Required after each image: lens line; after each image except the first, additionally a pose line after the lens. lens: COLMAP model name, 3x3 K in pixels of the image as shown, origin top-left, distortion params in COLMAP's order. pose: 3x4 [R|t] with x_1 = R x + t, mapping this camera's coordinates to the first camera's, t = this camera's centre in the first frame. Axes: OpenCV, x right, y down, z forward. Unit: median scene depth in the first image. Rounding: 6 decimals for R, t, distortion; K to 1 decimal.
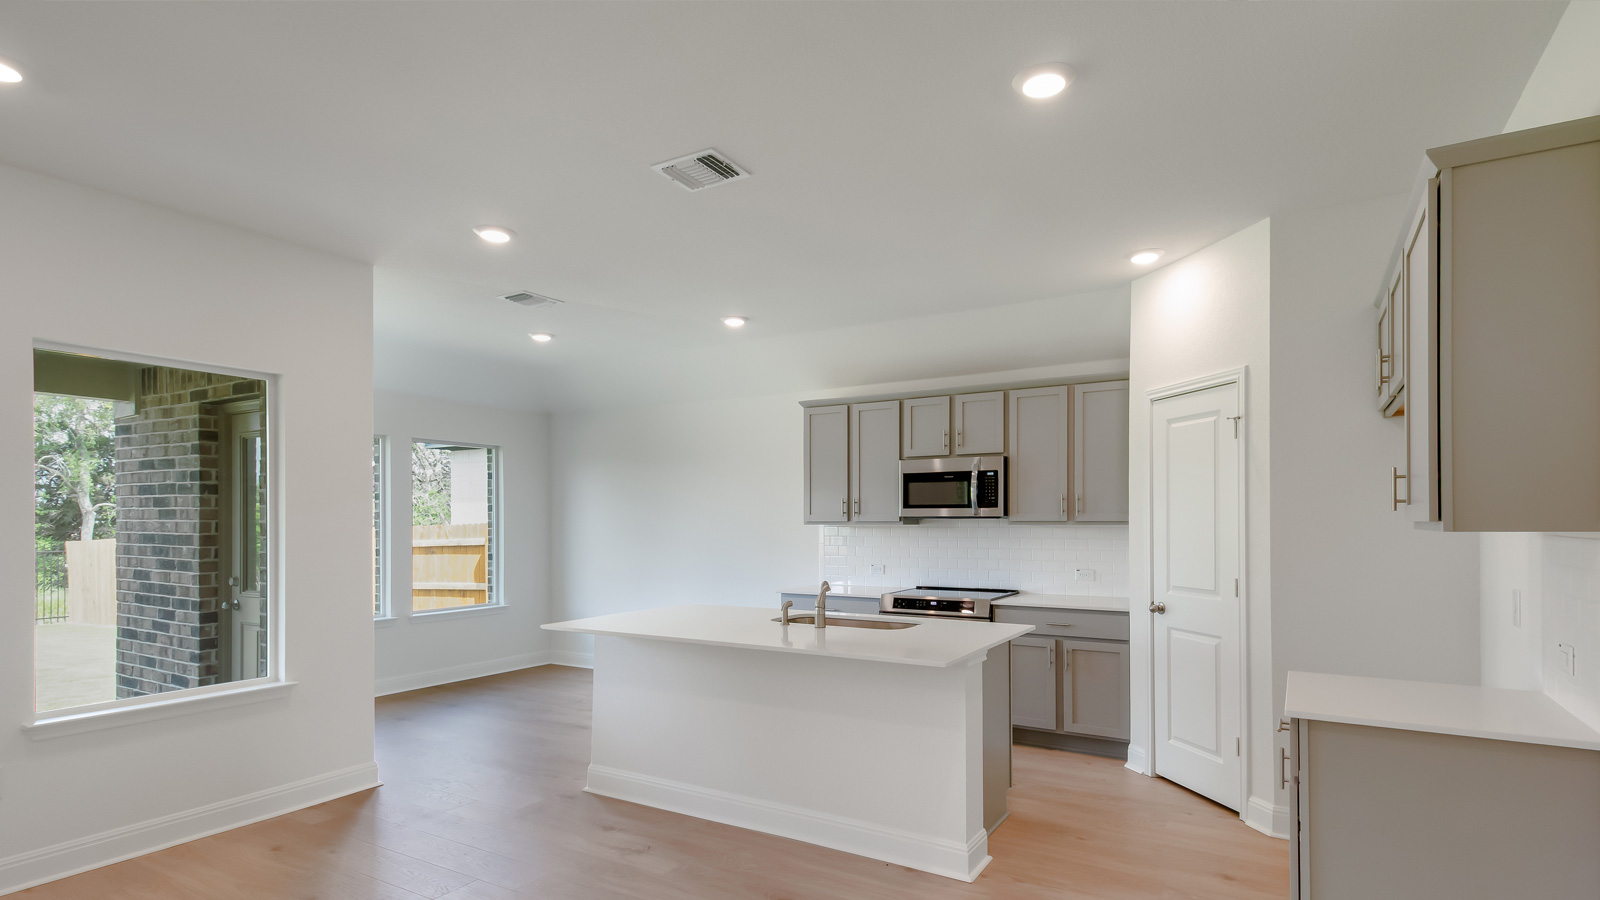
lens RADIAL K [[787.2, 0, 825.5], [0, 787.2, 520.1], [0, 0, 1]] dist [-0.000961, -0.000368]
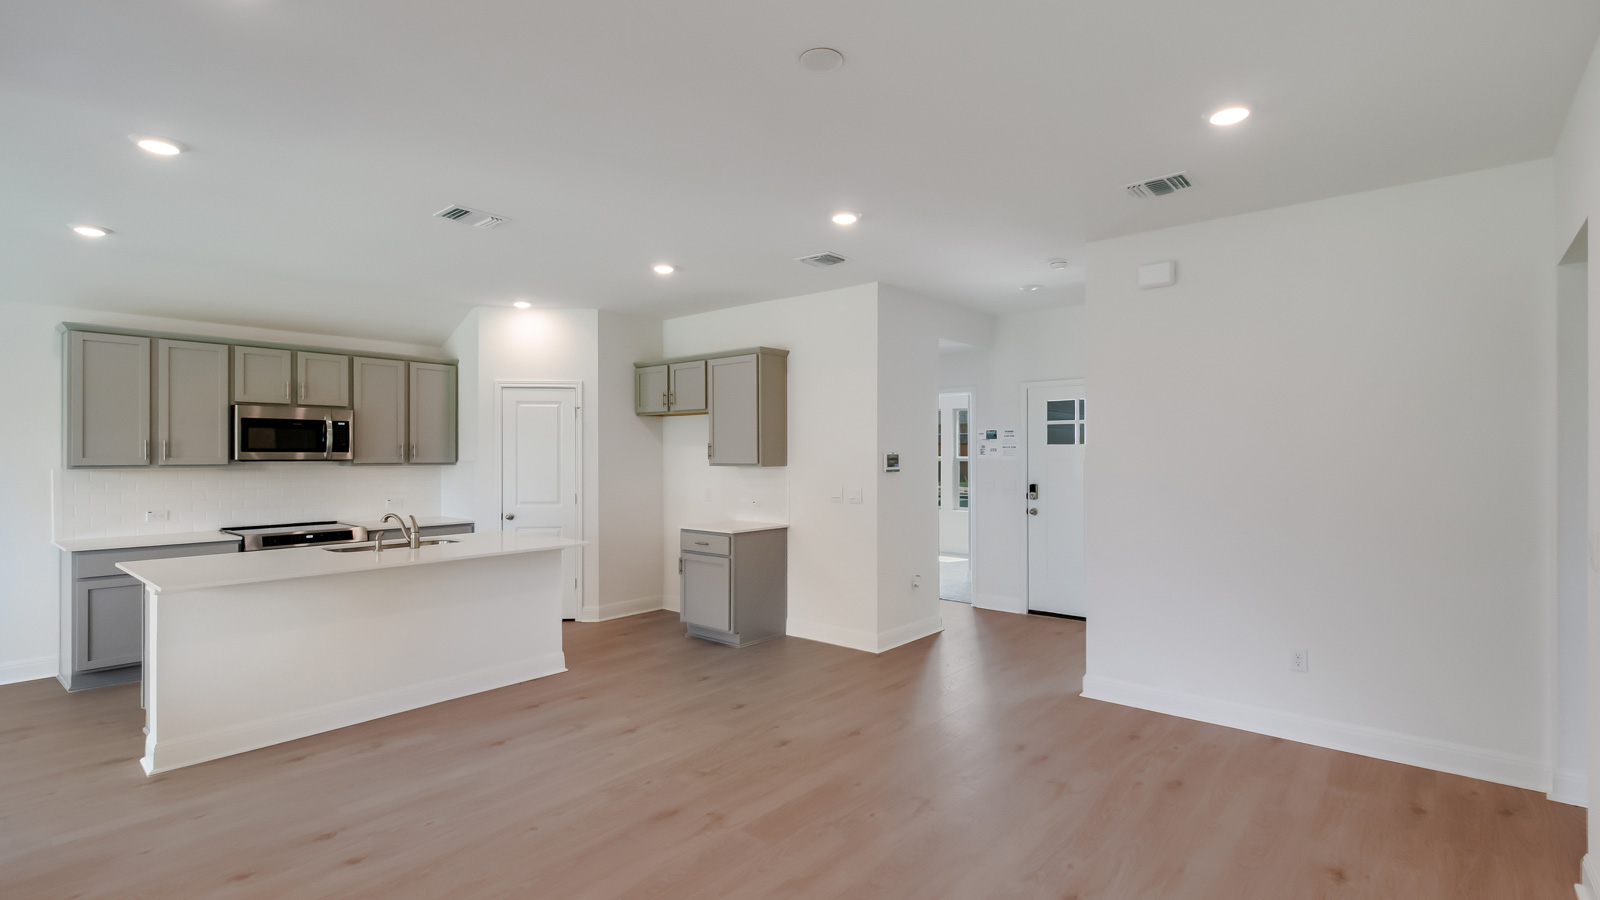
lens RADIAL K [[749.0, 0, 836.6], [0, 749.0, 444.1], [0, 0, 1]] dist [0.001571, -0.010443]
pose [[0.127927, 0.015539, 0.991662, -0.822552], [-0.001291, 0.999879, -0.015502, -0.011494], [-0.991783, 0.000703, 0.127931, 0.107502]]
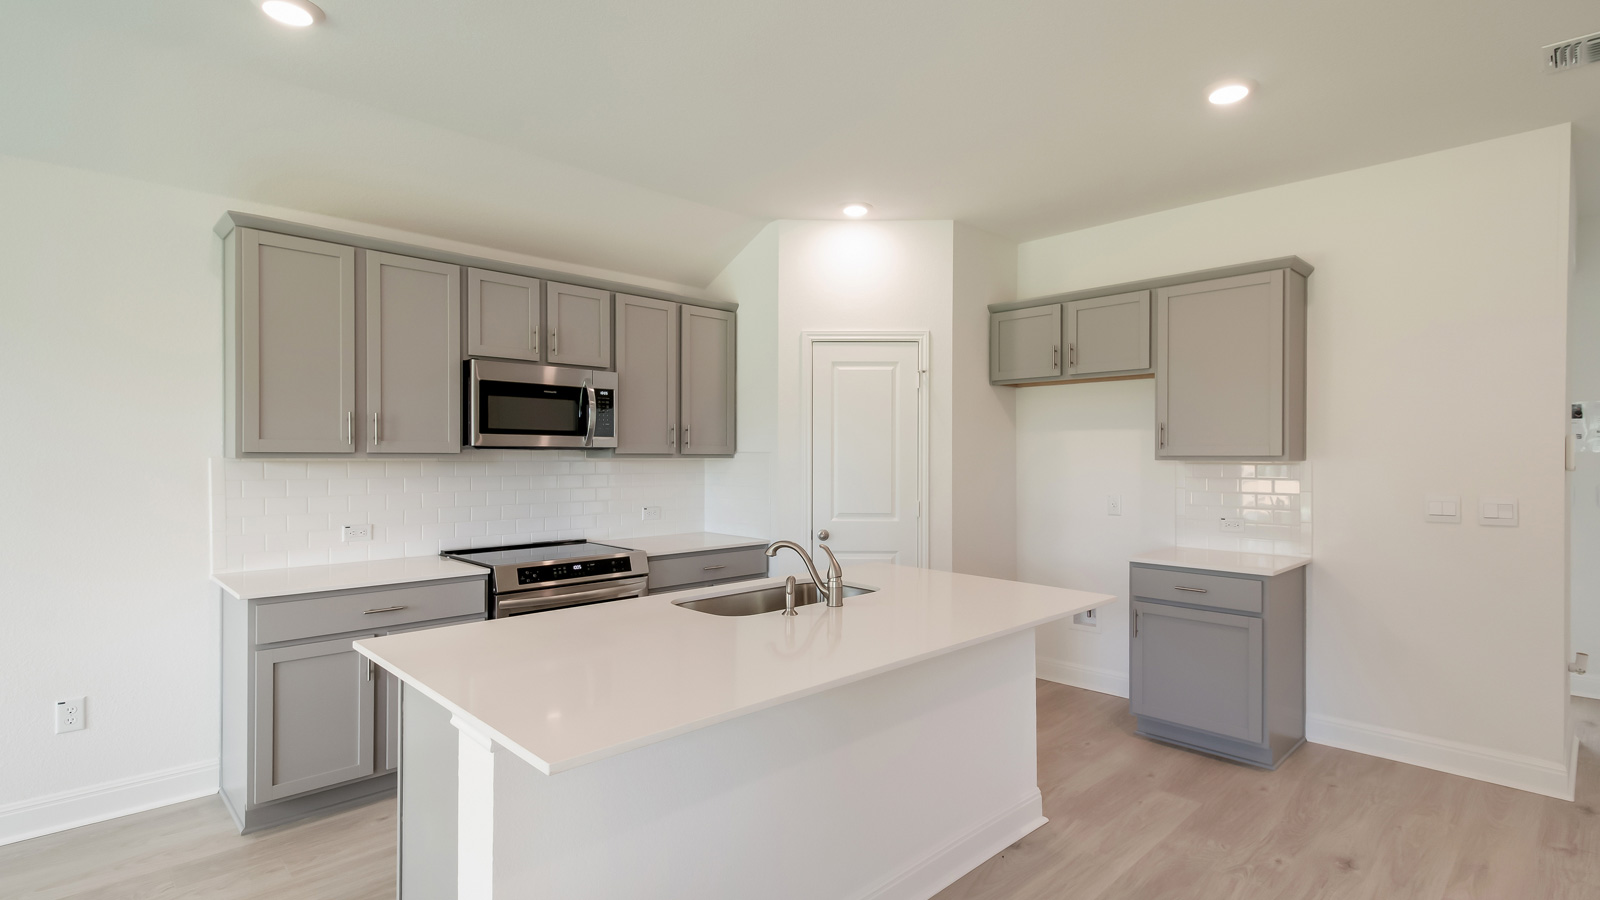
lens RADIAL K [[764.2, 0, 800.0], [0, 764.2, 450.0], [0, 0, 1]] dist [0.003417, -0.000127]
pose [[0.249292, 0.008065, 0.968395, -0.482461], [-0.005184, 0.999962, -0.006993, 0.002343], [-0.968415, -0.003276, 0.249324, 0.619579]]
